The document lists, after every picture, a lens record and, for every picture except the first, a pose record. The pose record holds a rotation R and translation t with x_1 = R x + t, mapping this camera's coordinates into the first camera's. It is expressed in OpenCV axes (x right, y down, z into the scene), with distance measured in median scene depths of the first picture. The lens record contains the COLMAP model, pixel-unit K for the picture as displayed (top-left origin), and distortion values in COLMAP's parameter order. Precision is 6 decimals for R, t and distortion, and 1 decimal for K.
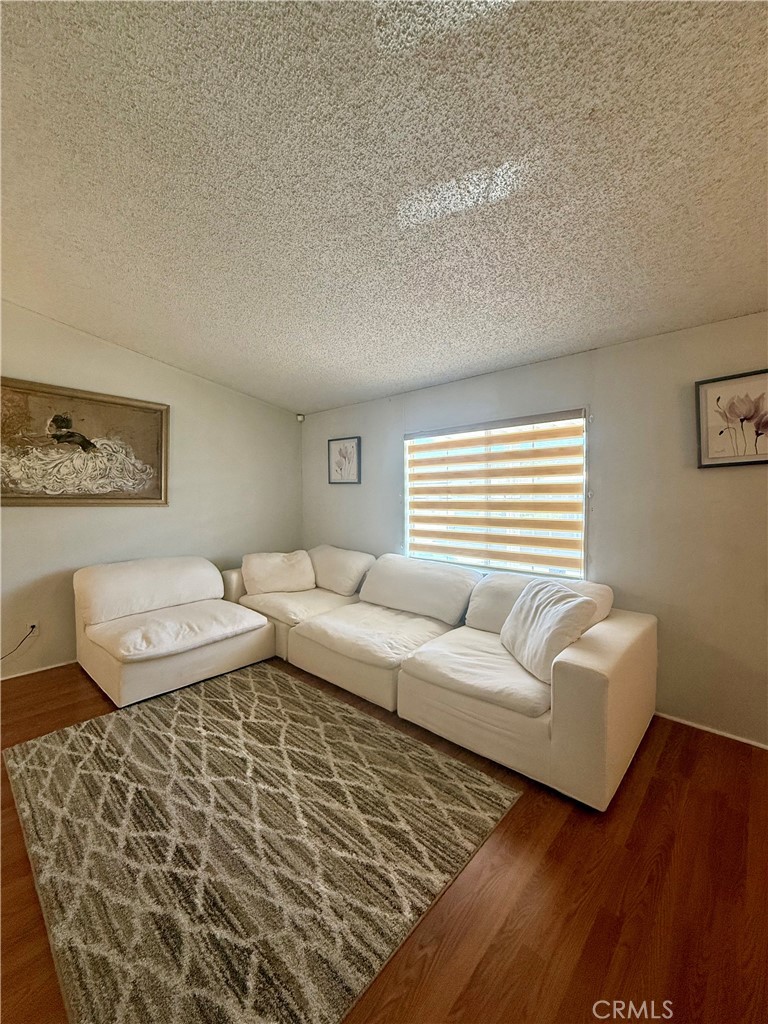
lens RADIAL K [[406.6, 0, 378.8], [0, 406.6, 511.2], [0, 0, 1]] dist [0.001081, -0.000019]
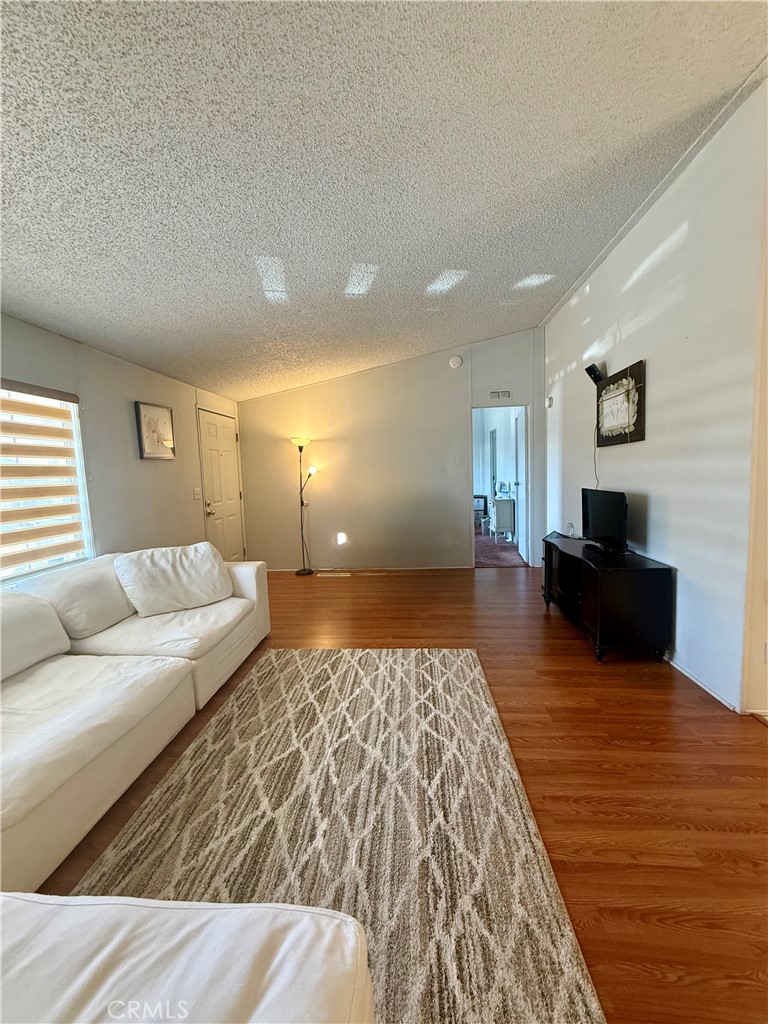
lens RADIAL K [[406.6, 0, 384.9], [0, 406.6, 516.8], [0, 0, 1]] dist [0.001081, -0.000019]
pose [[-0.627225, -0.059594, 0.776555, -1.147476], [0.069152, 0.988869, 0.131742, -0.034887], [-0.775762, 0.136332, -0.616123, 1.483784]]
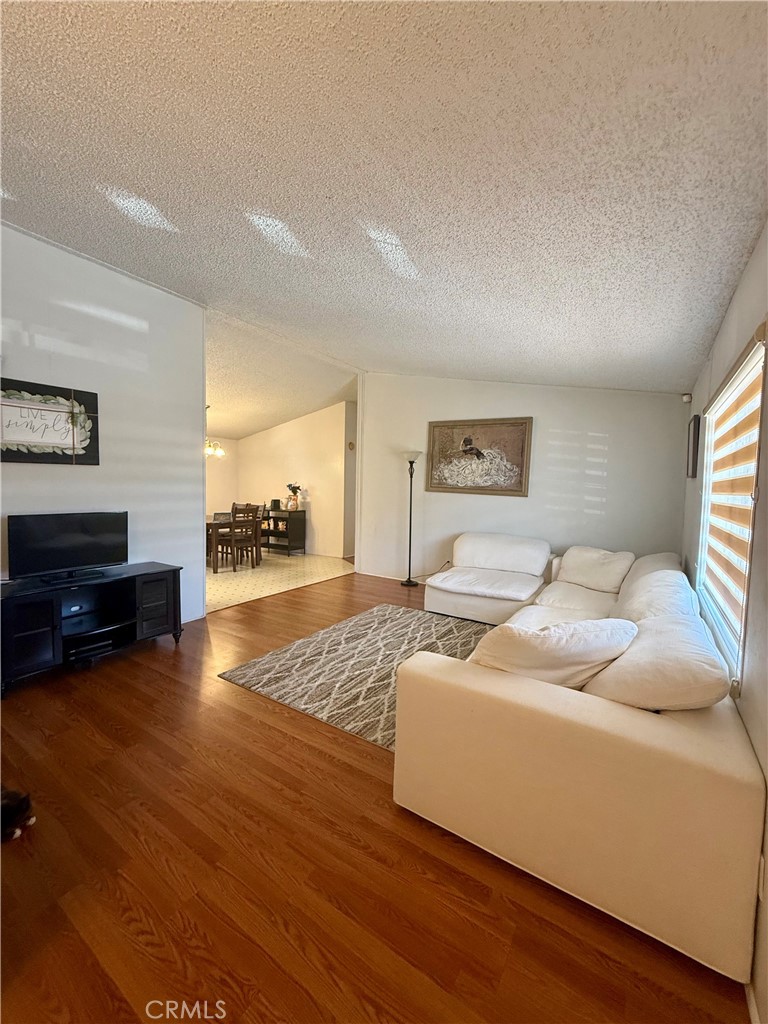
lens RADIAL K [[406.6, 0, 387.1], [0, 406.6, 511.0], [0, 0, 1]] dist [0.001081, -0.000019]
pose [[0.184435, 0.070249, -0.980331, 1.284957], [-0.060356, 0.996369, 0.060044, -0.036613], [0.980990, 0.048095, 0.188006, 0.652601]]
